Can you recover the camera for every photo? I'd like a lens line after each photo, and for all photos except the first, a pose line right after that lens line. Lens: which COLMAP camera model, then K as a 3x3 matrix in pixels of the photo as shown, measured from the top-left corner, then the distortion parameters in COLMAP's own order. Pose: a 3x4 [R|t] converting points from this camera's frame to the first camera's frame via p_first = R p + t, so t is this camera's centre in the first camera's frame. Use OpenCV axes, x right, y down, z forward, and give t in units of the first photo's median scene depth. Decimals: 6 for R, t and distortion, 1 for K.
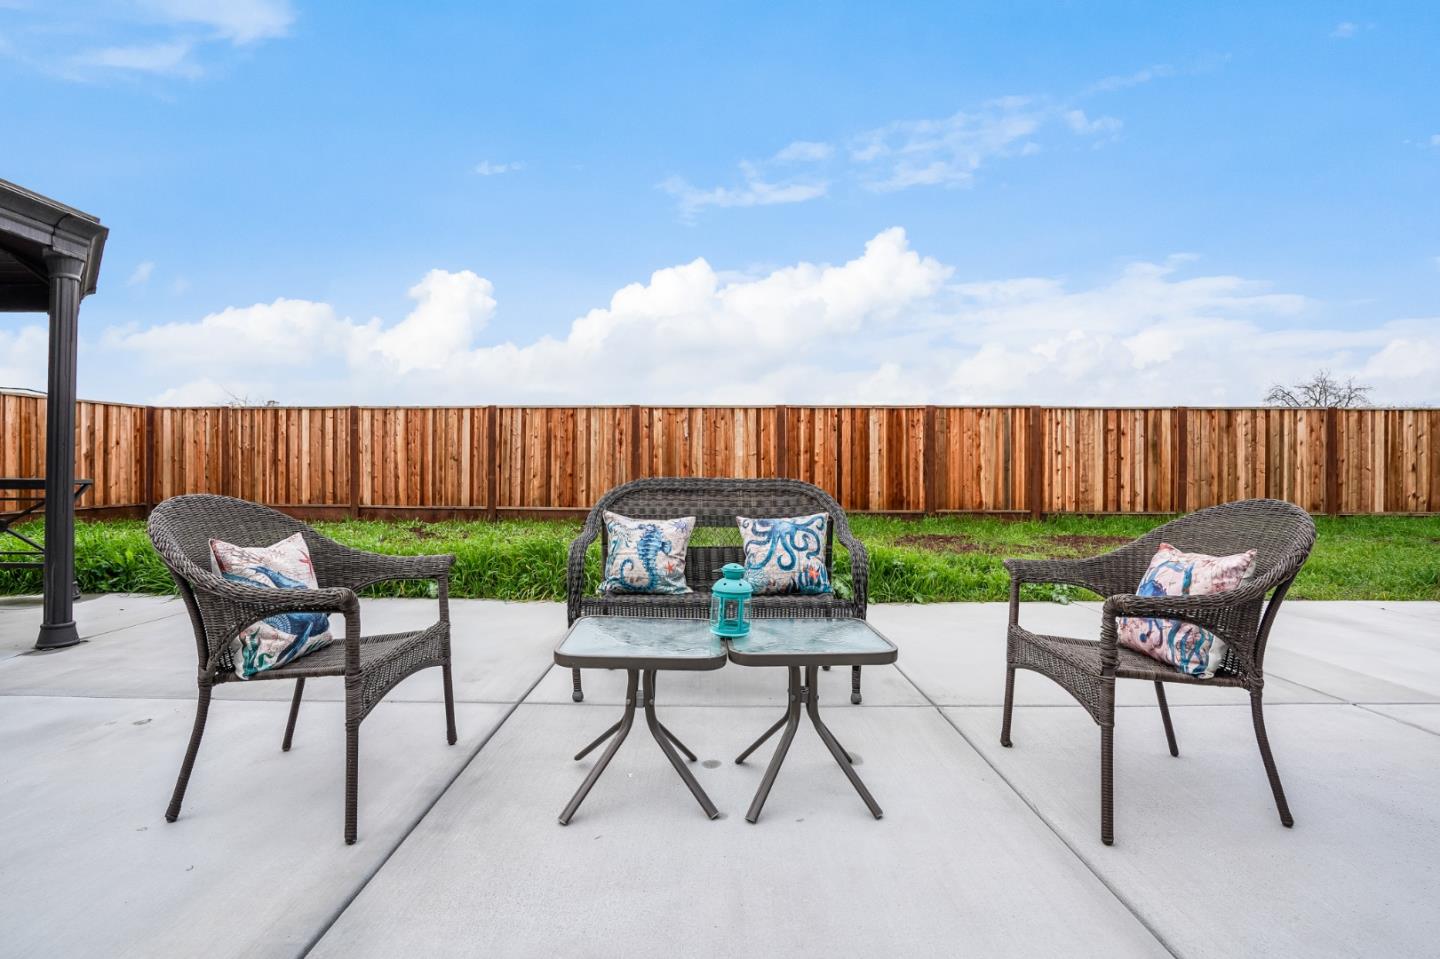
lens RADIAL K [[680.6, 0, 720.0], [0, 680.6, 479.5], [0, 0, 1]] dist [-0.068467, 0.030222]
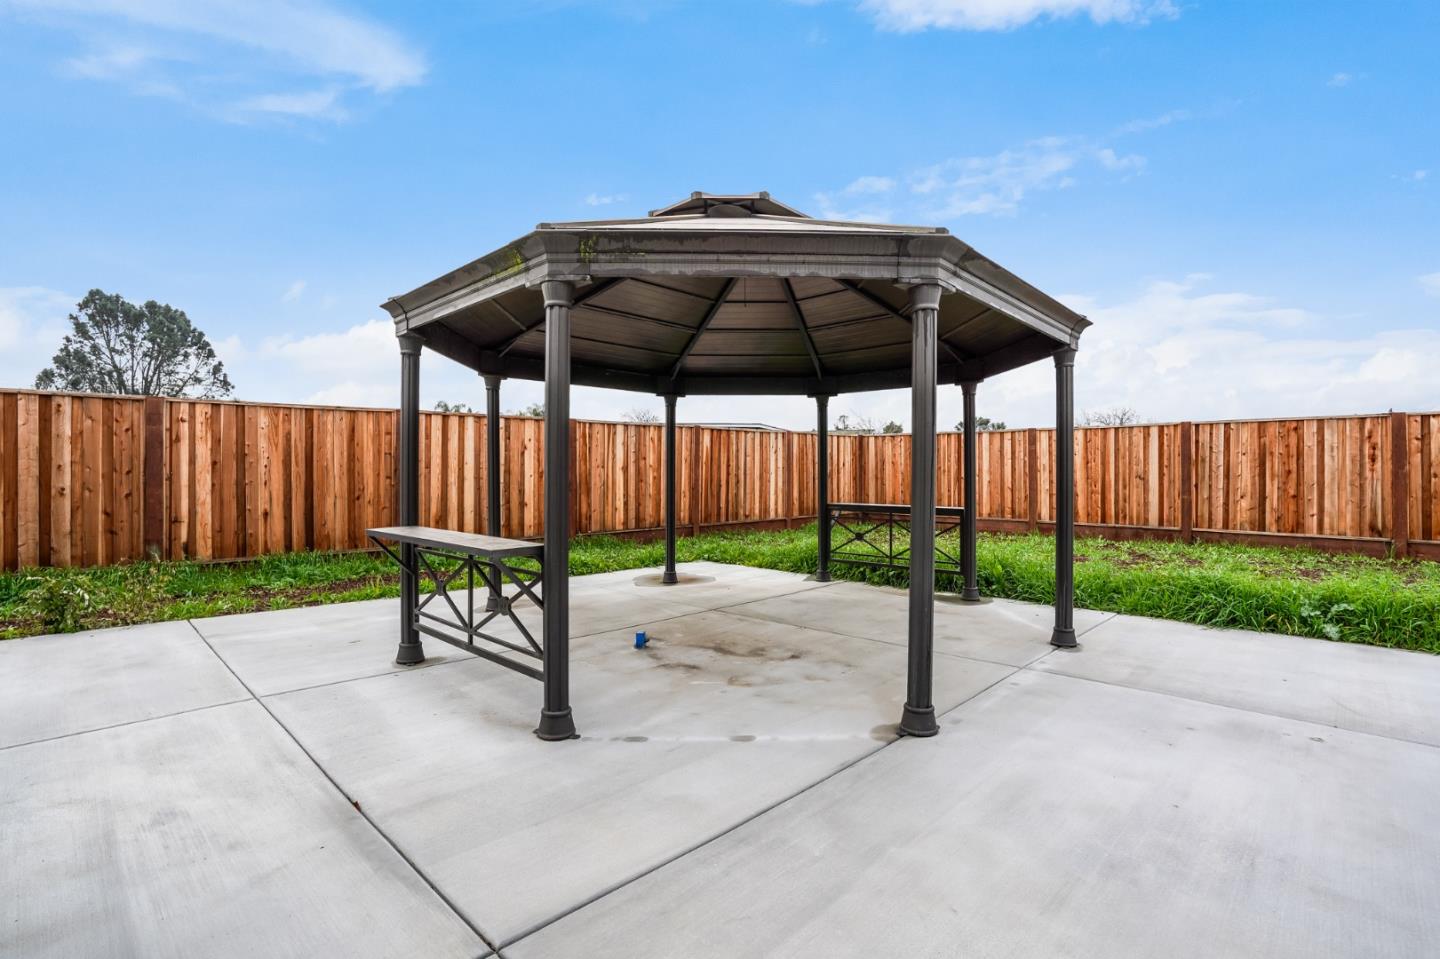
lens RADIAL K [[671.6, 0, 713.2], [0, 671.6, 470.5], [0, 0, 1]] dist [-0.055420, 0.023370]
pose [[0.716228, -0.004029, -0.697855, -0.169712], [-0.009621, 0.999831, -0.015647, -0.020109], [0.697801, 0.017921, 0.716068, -0.132060]]
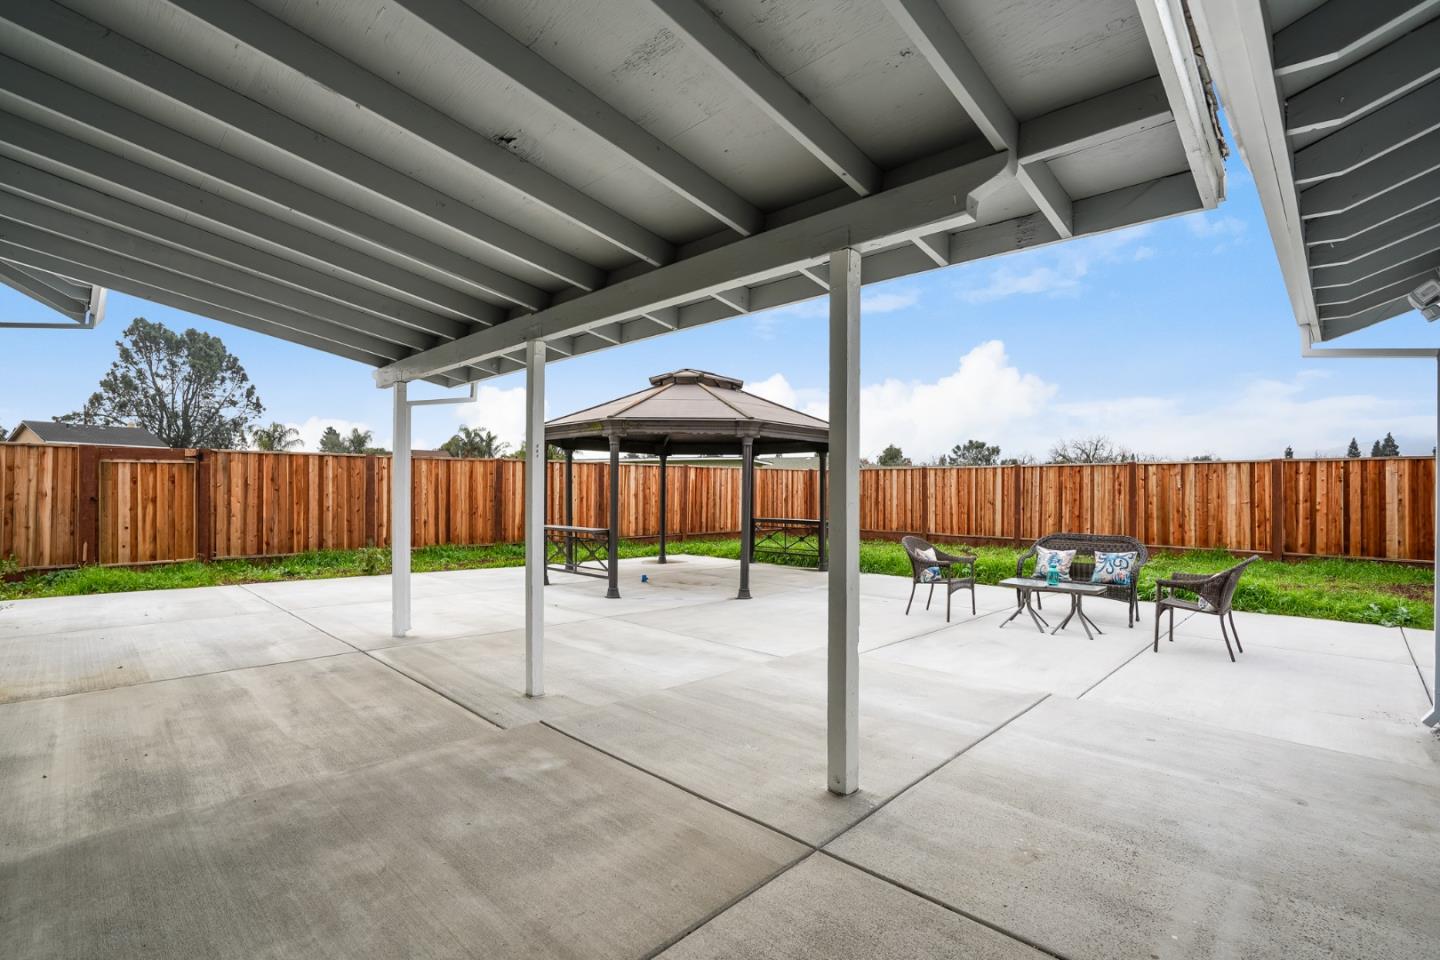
lens RADIAL K [[671.6, 0, 713.2], [0, 671.6, 471.0], [0, 0, 1]] dist [-0.055420, 0.023370]
pose [[0.707697, -0.020120, -0.706229, 0.191109], [-0.015561, 0.998908, -0.044051, -0.027492], [0.706344, 0.042164, 0.706612, -0.424012]]
